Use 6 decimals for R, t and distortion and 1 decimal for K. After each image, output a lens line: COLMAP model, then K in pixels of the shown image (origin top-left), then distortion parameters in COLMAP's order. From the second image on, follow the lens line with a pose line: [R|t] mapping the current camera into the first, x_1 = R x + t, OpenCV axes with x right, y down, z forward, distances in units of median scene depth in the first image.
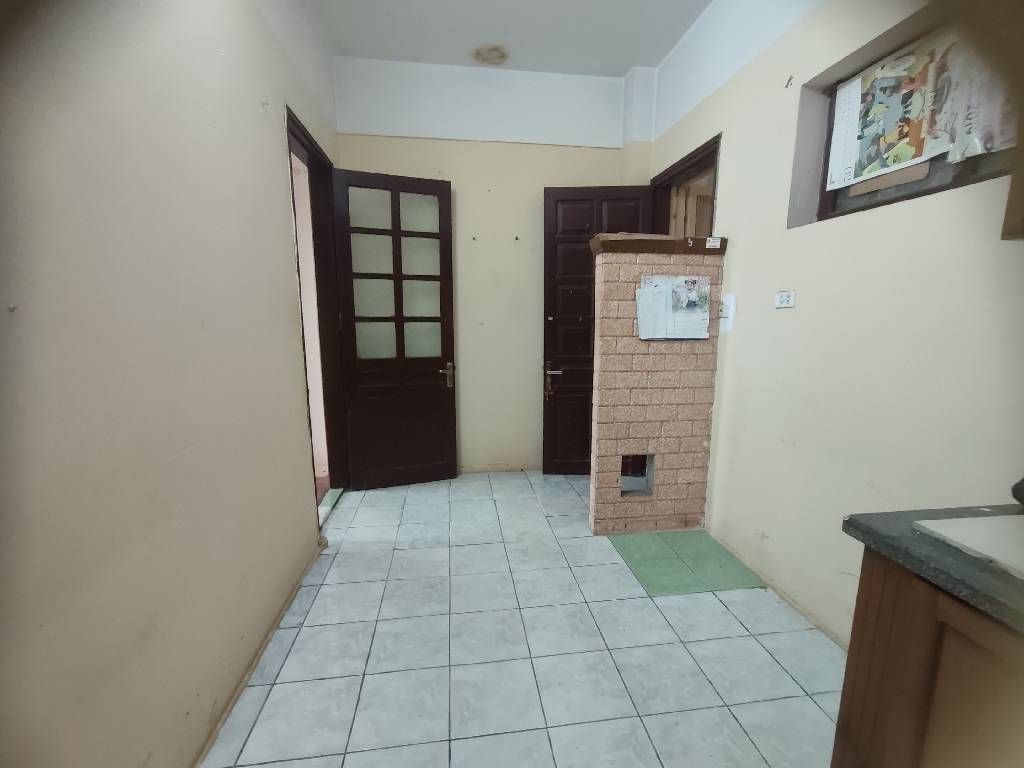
lens RADIAL K [[464.4, 0, 515.6], [0, 464.4, 399.6], [0, 0, 1]] dist [-0.011427, 0.003035]
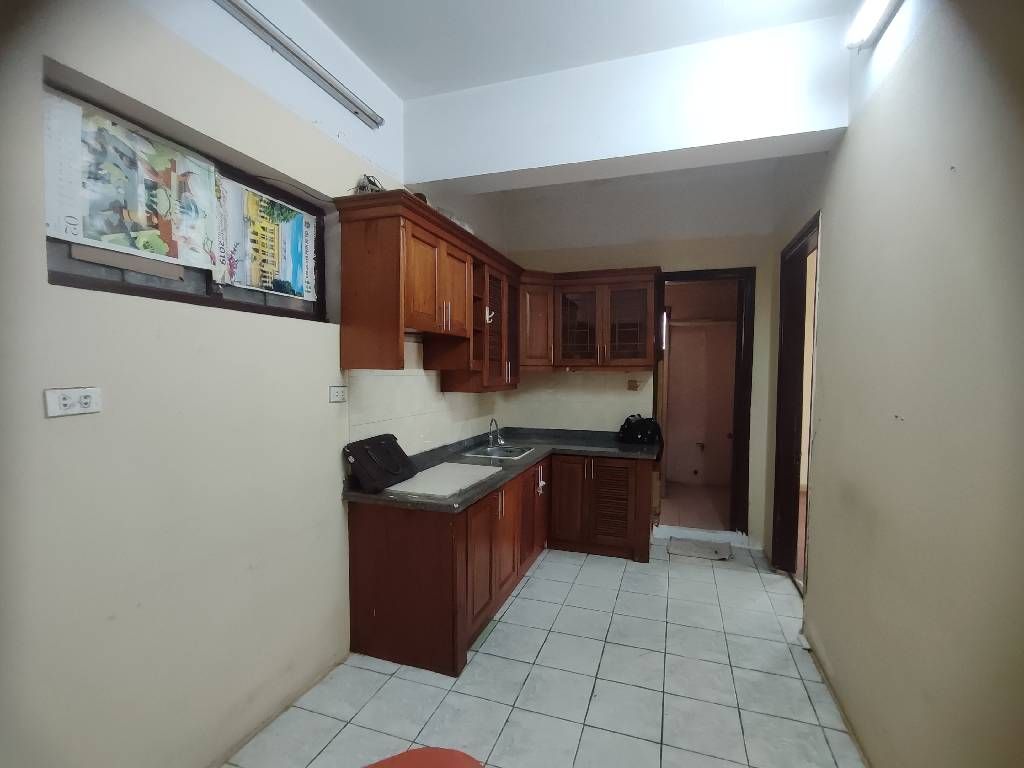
lens RADIAL K [[464.4, 0, 520.2], [0, 464.4, 387.4], [0, 0, 1]] dist [-0.011427, 0.003035]
pose [[-0.892093, -0.026012, 0.451103, -0.169906], [0.070541, 0.978083, 0.195900, -0.260307], [-0.446312, 0.206582, -0.870706, 1.054242]]
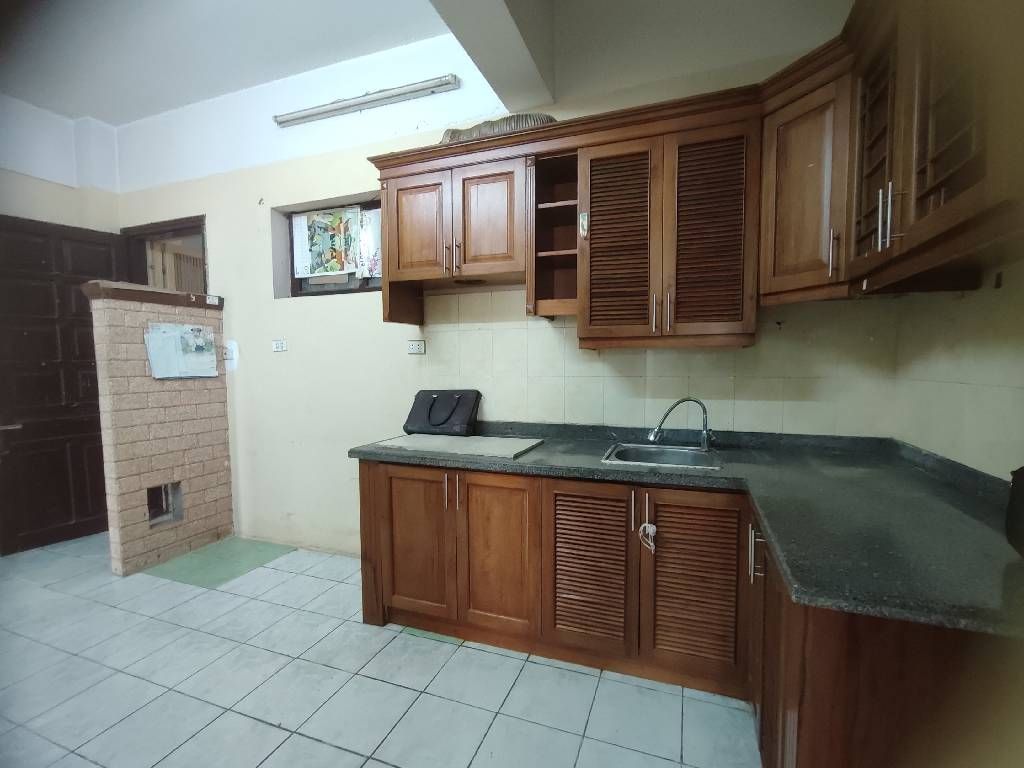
lens RADIAL K [[464.4, 0, 520.1], [0, 464.4, 389.4], [0, 0, 1]] dist [-0.011427, 0.003035]
pose [[0.473356, -0.056881, 0.879033, -0.289826], [0.164893, 0.985995, -0.024992, 0.066845], [-0.865300, 0.156777, 0.476105, -0.274408]]
